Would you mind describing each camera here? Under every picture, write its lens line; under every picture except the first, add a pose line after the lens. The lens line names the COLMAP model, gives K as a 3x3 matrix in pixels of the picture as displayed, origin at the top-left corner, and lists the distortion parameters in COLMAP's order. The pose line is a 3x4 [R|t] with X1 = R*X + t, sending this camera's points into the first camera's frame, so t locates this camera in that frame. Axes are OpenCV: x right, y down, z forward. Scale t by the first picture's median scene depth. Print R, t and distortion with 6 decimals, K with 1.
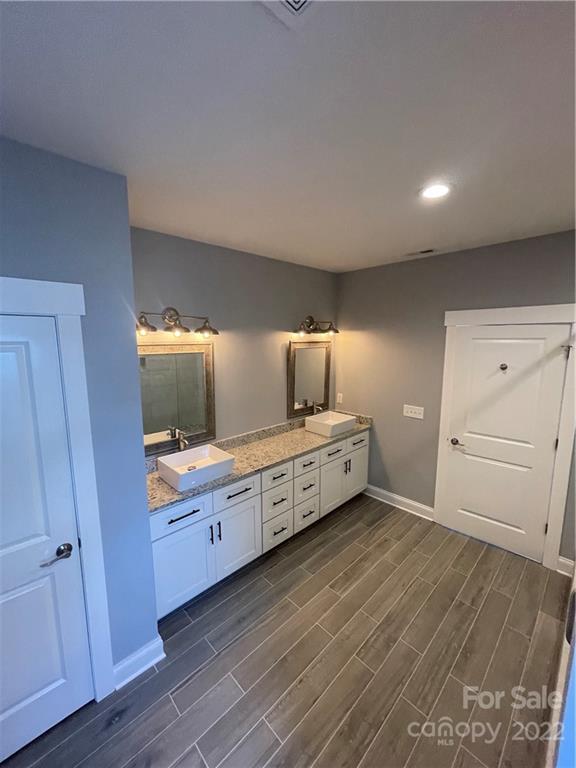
lens RADIAL K [[310.7, 0, 288.2], [0, 310.7, 380.9], [0, 0, 1]] dist [0.001431, 0.000479]
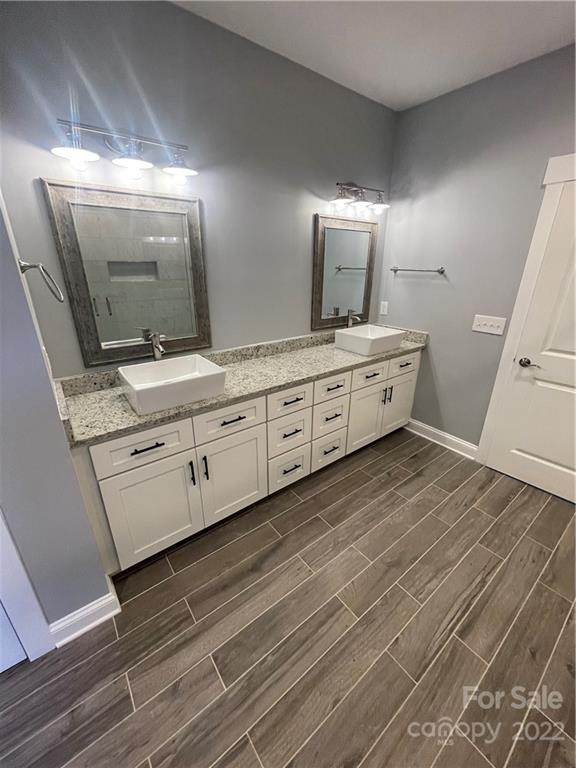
lens RADIAL K [[310.7, 0, 288.2], [0, 310.7, 380.9], [0, 0, 1]] dist [0.001431, 0.000479]
pose [[0.992601, 0.049115, -0.111047, 0.033827], [-0.022459, 0.973023, 0.229610, 0.077356], [0.119328, -0.225417, 0.966927, 0.254864]]
